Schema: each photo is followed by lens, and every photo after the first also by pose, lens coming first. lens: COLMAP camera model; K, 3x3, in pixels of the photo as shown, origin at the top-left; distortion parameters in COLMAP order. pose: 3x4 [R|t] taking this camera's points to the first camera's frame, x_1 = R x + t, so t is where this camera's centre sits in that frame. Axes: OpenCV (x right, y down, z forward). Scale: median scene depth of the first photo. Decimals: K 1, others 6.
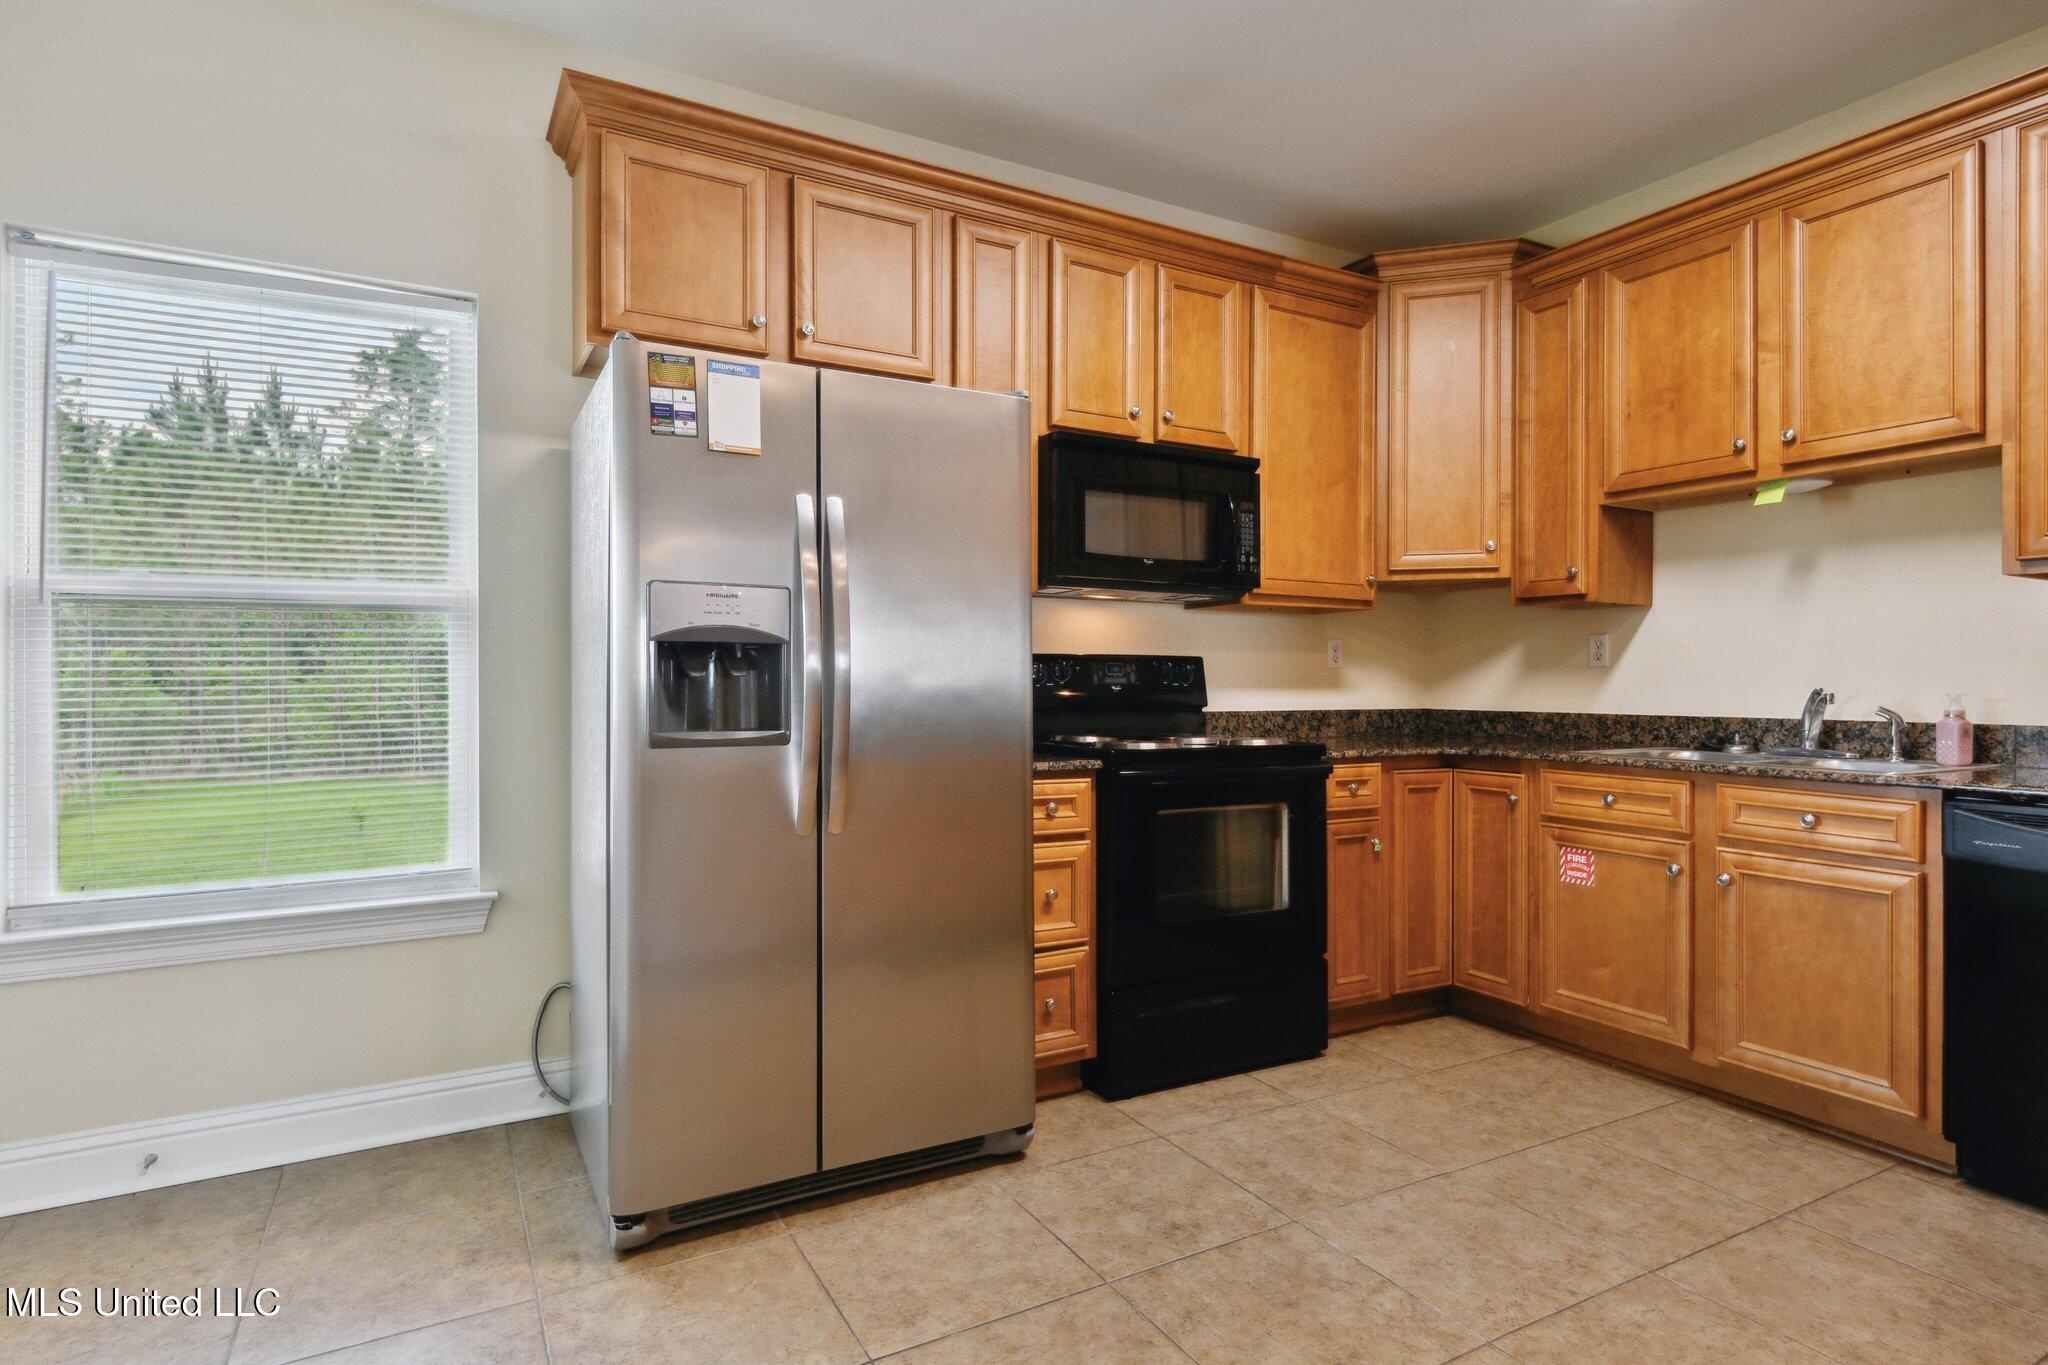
lens RADIAL K [[1066.1, 0, 1027.7], [0, 1066.1, 677.0], [0, 0, 1]] dist [0.023417, -0.016861]
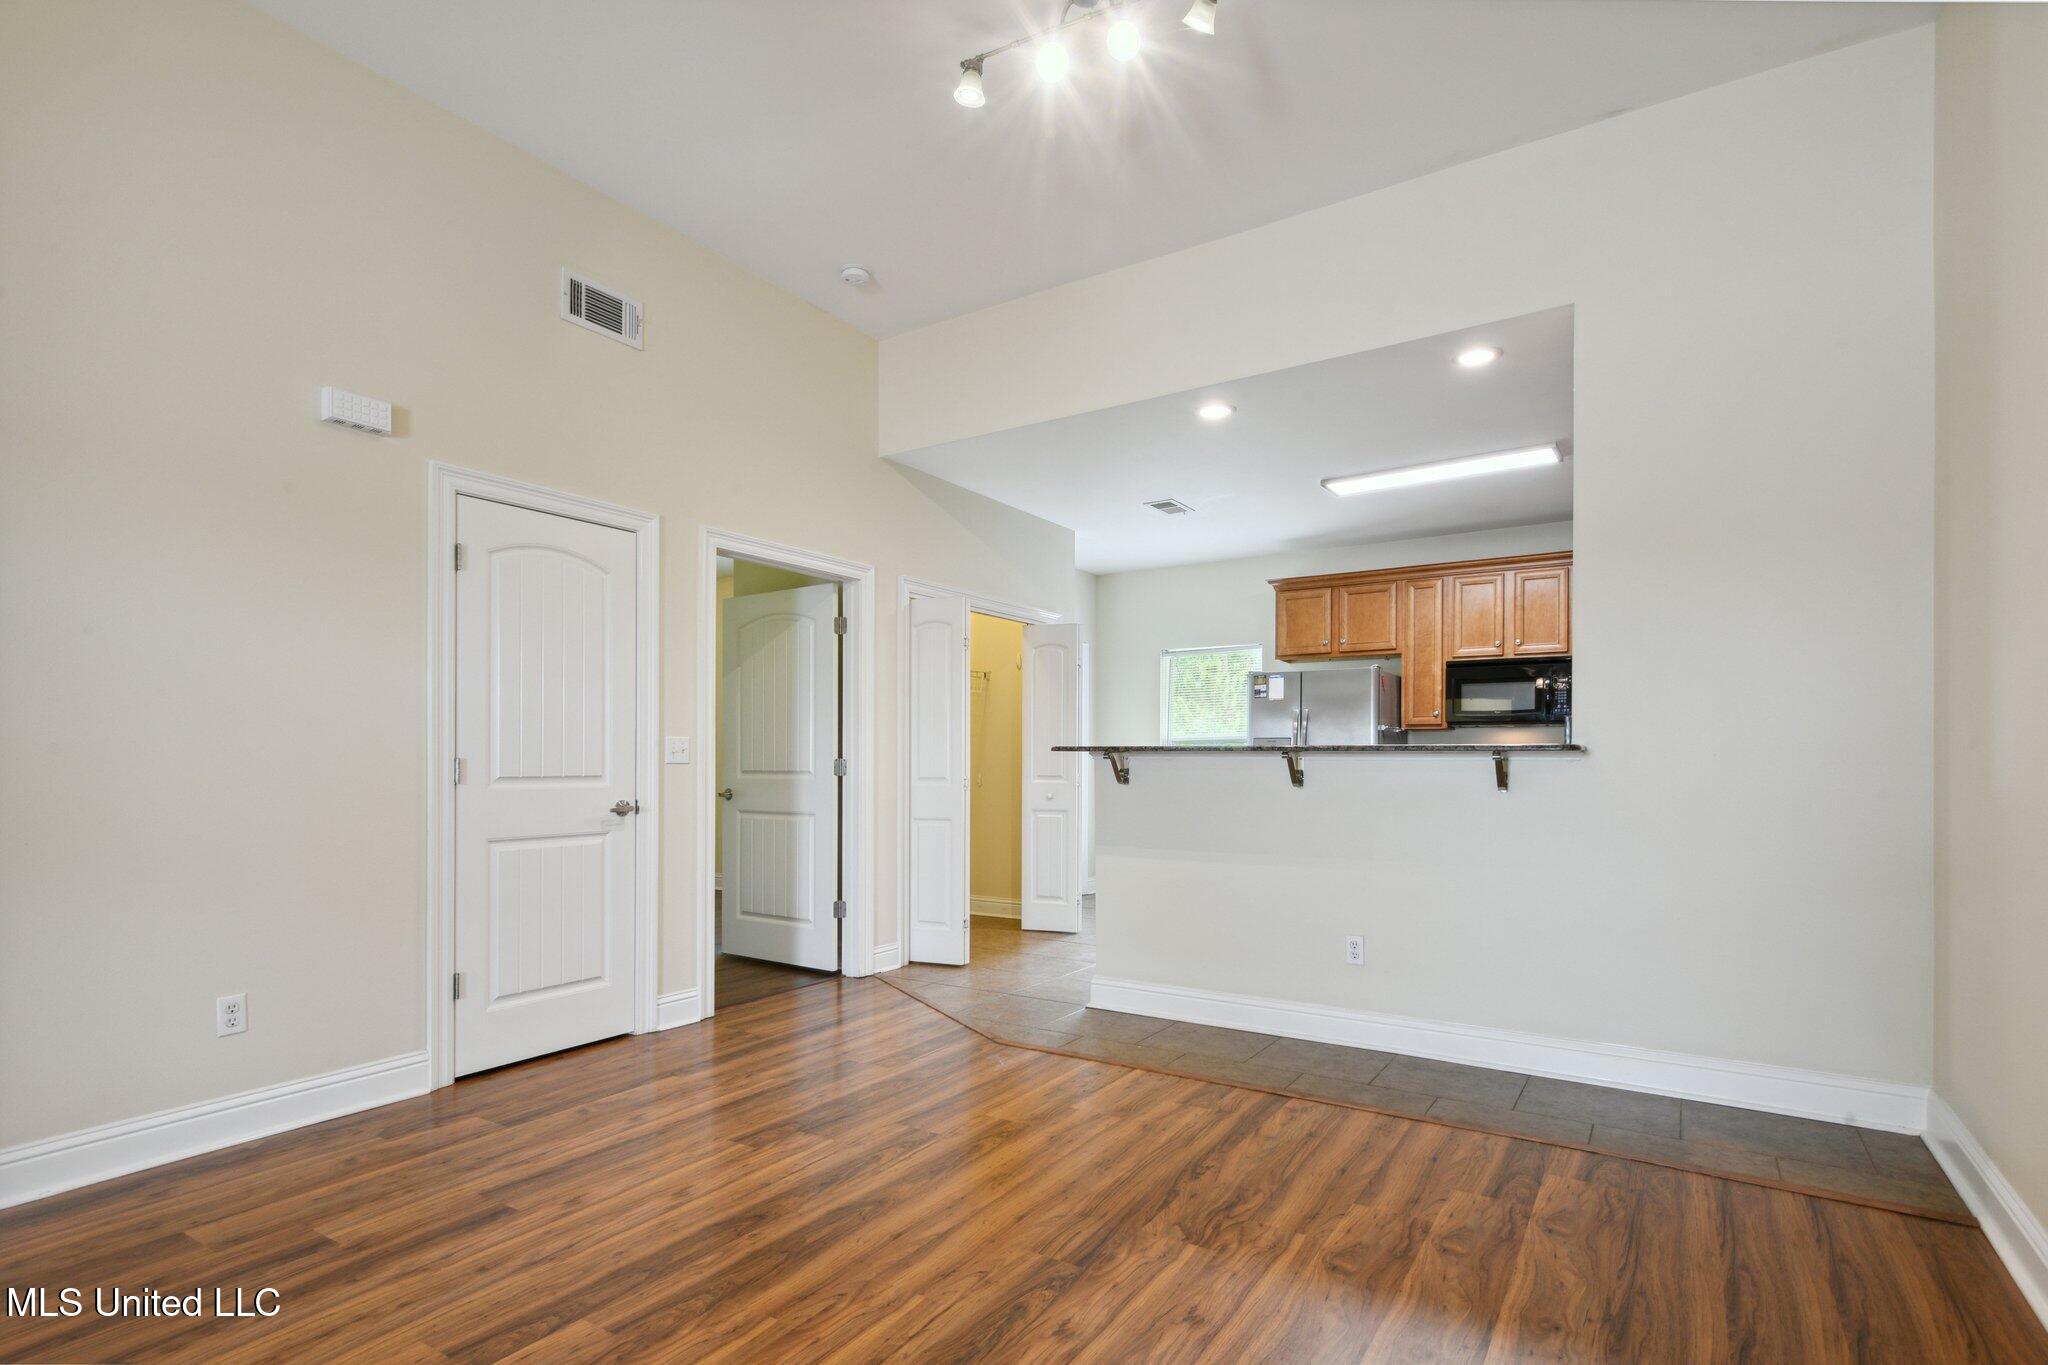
lens RADIAL K [[993.8, 0, 1011.2], [0, 993.8, 757.4], [0, 0, 1]] dist [-0.001152, -0.000003]
pose [[0.451635, -0.000321, -0.892203, 1.618363], [0.000552, 1.000000, -0.000081, -0.016119], [0.892203, -0.000456, 0.451635, -0.902113]]
